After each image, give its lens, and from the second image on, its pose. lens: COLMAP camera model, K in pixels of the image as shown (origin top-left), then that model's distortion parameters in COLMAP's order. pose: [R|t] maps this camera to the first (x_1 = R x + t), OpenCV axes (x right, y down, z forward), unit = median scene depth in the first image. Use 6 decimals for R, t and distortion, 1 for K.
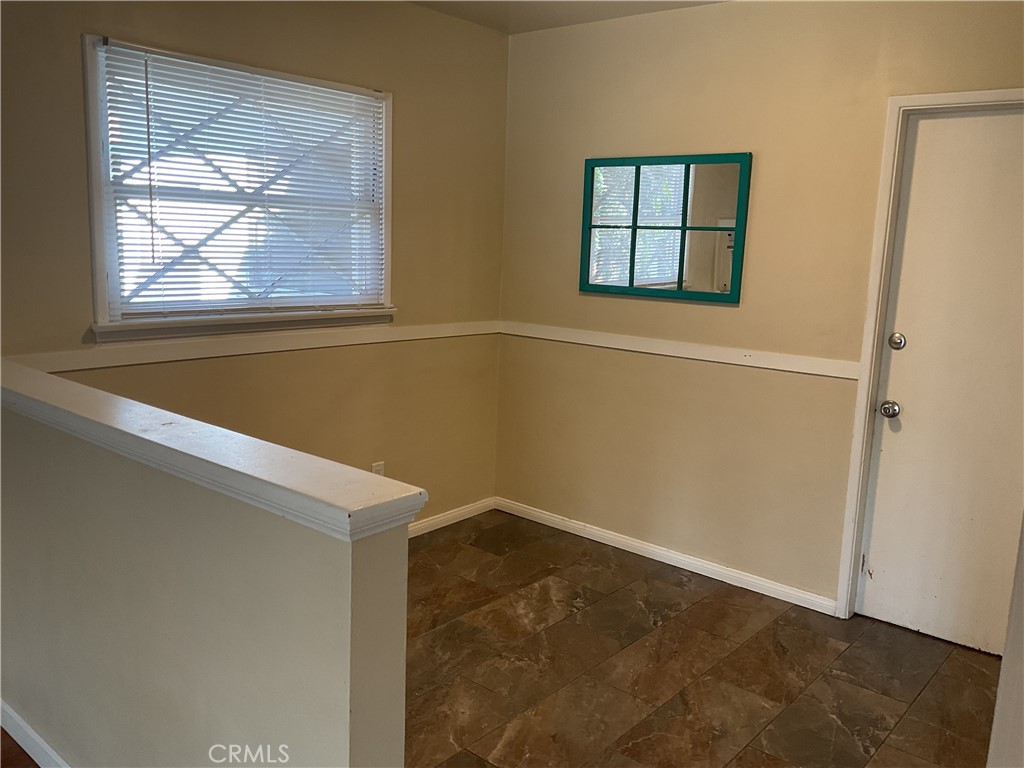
lens RADIAL K [[845.8, 0, 514.0], [0, 845.8, 381.7], [0, 0, 1]] dist [0.029697, -0.043411]
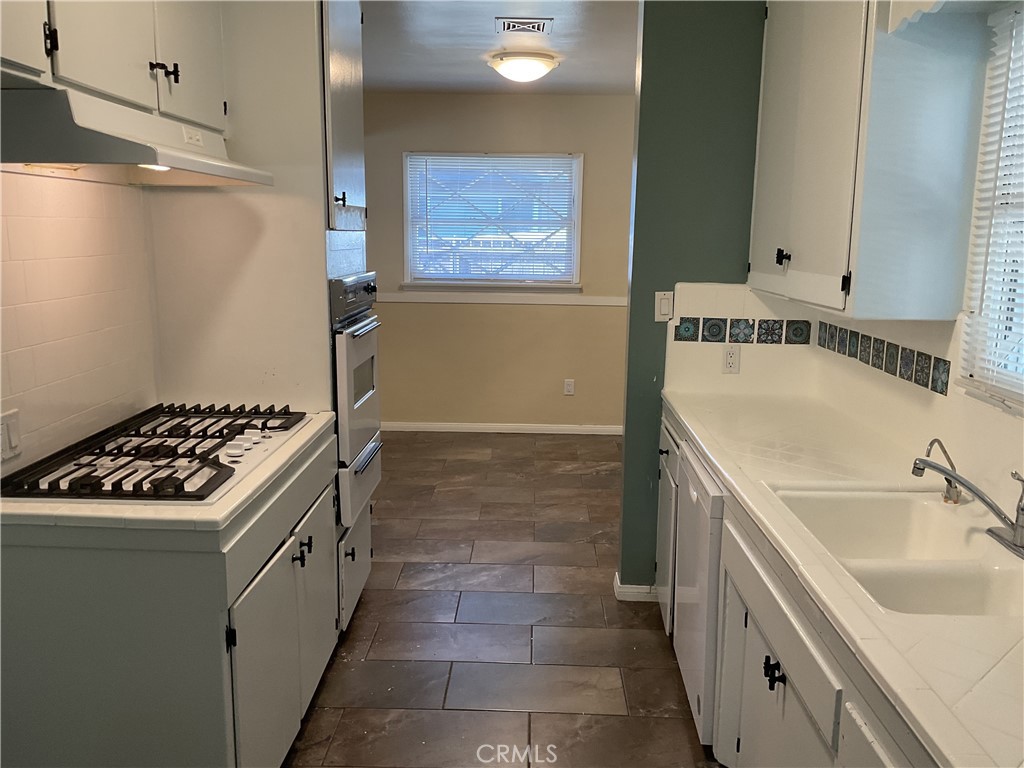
lens RADIAL K [[845.8, 0, 508.9], [0, 845.8, 384.3], [0, 0, 1]] dist [0.029697, -0.043411]
pose [[0.617324, 0.110714, -0.778879, 1.333238], [-0.127034, 0.991084, 0.040193, 0.070030], [0.776385, 0.074131, 0.625885, -0.135408]]
